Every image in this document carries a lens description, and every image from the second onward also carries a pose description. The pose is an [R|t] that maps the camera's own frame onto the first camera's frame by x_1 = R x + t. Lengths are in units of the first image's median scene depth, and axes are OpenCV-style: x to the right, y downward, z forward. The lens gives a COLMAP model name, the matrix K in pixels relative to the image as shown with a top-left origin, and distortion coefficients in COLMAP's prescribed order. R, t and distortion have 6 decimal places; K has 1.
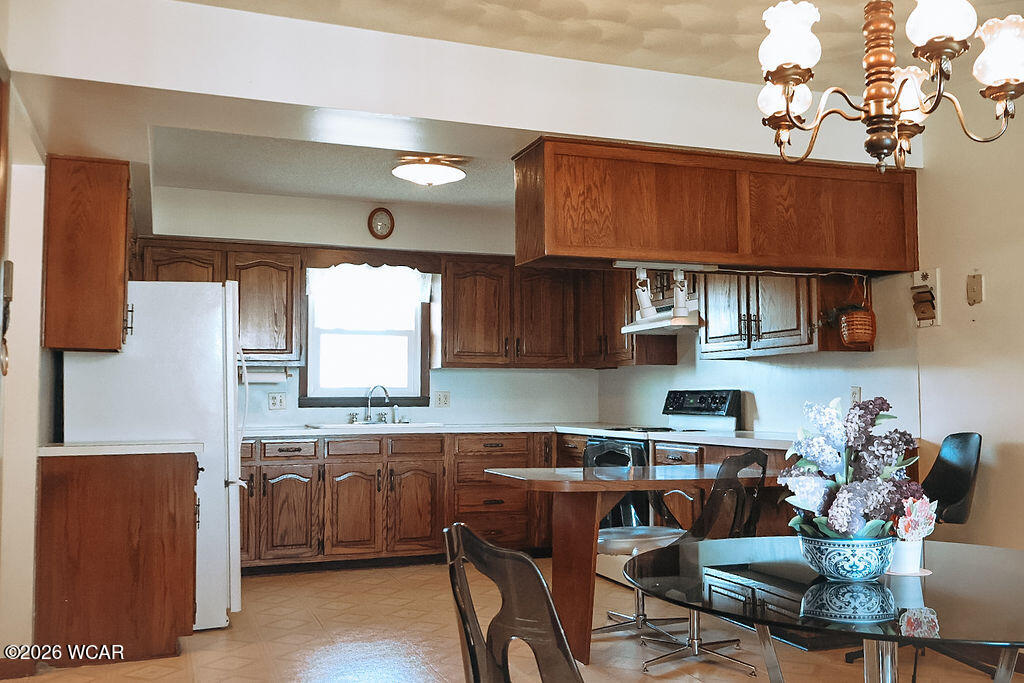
lens RADIAL K [[931.1, 0, 510.6], [0, 931.1, 349.0], [0, 0, 1]] dist [-0.001578, -0.005186]
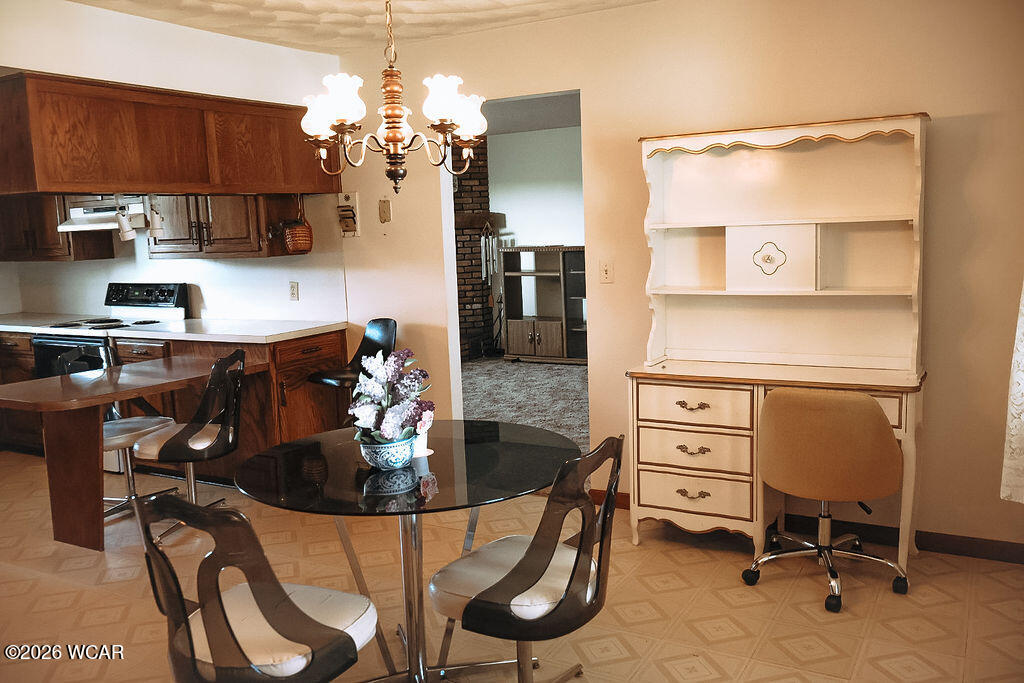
lens RADIAL K [[856.1, 0, 512.0], [0, 856.1, 341.5], [0, 0, 1]] dist [-0.005044, 0.002873]
pose [[0.769222, -0.109238, 0.629575, -0.160822], [0.000739, 0.985430, 0.170079, -0.090043], [-0.638982, -0.130363, 0.758095, -0.079594]]
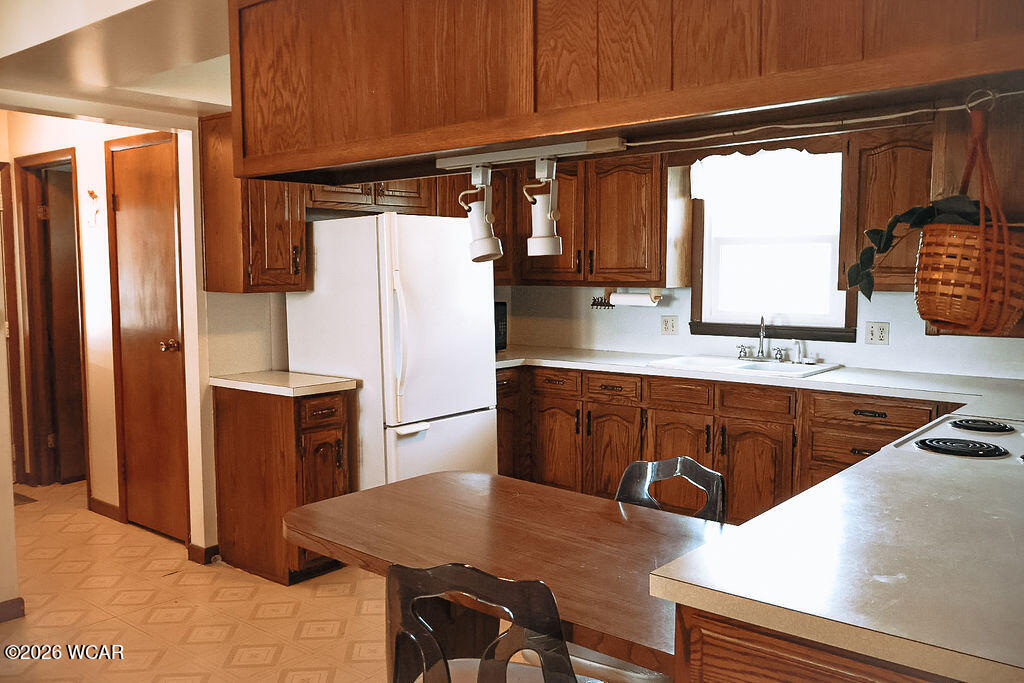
lens RADIAL K [[856.1, 0, 512.0], [0, 856.1, 341.5], [0, 0, 1]] dist [-0.005044, 0.002873]
pose [[0.495761, 0.075895, -0.865136, 0.599535], [0.046231, 0.992455, 0.113557, -0.042963], [0.867228, -0.096293, 0.488512, 0.794014]]
